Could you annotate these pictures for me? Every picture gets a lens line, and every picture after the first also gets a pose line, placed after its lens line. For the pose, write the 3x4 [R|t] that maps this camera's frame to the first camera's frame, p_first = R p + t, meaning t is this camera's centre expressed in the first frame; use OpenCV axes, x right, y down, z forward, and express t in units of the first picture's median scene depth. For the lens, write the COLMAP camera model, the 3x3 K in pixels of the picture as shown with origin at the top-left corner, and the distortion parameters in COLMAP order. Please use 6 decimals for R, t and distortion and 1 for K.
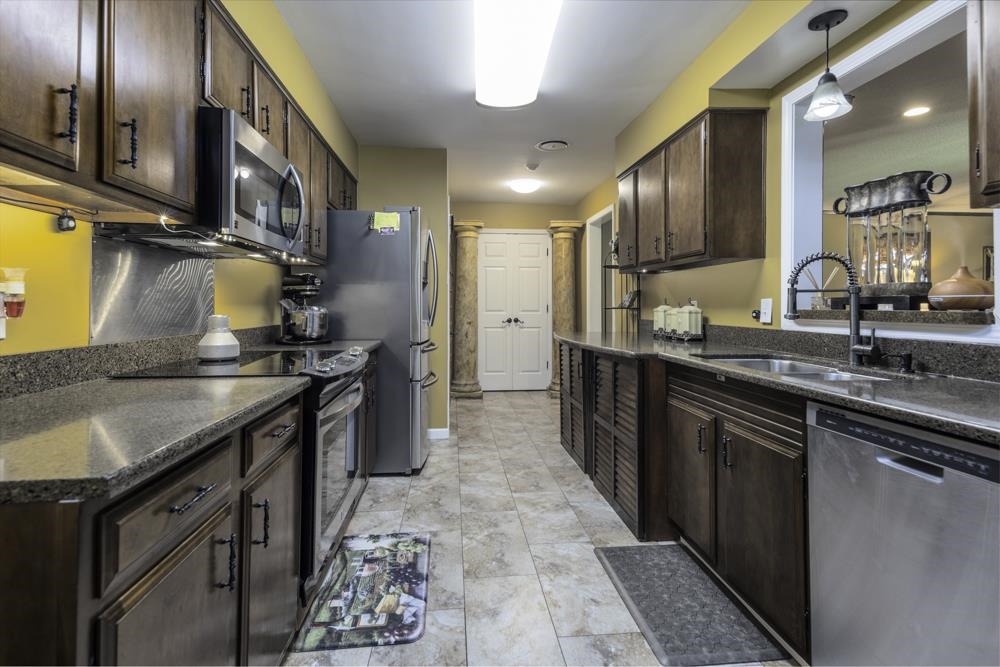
lens RADIAL K [[469.7, 0, 497.6], [0, 469.7, 303.9], [0, 0, 1]] dist [0.050596, -0.022289]
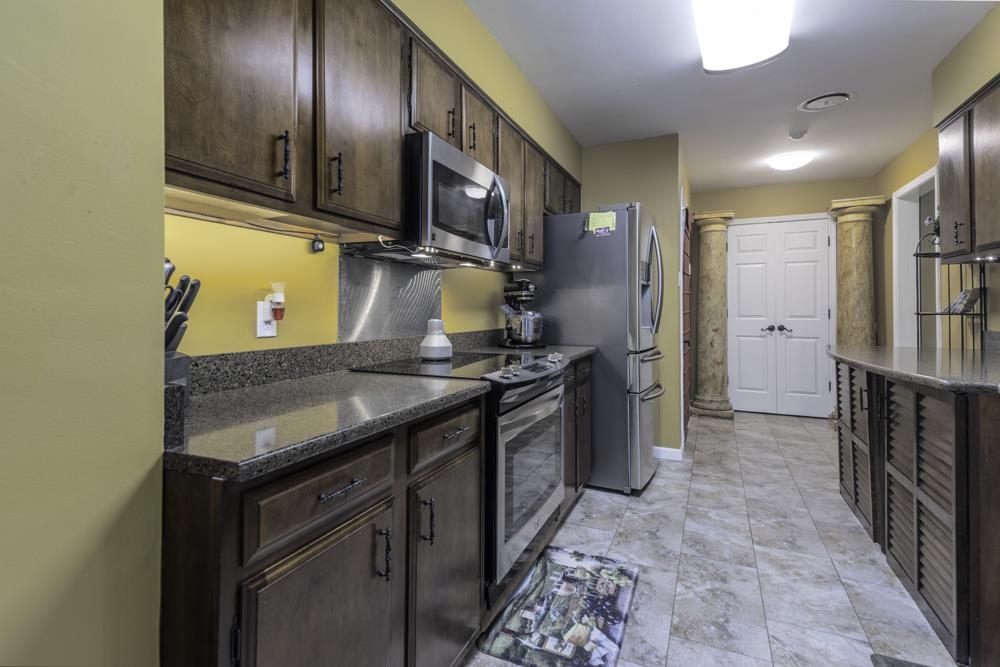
lens RADIAL K [[475.5, 0, 498.1], [0, 475.5, 306.8], [0, 0, 1]] dist [0.052973, -0.022492]
pose [[0.867479, -0.003478, -0.497462, 0.078691], [0.002213, 0.999993, -0.003133, -0.001406], [0.497469, 0.001617, 0.867480, 0.083117]]
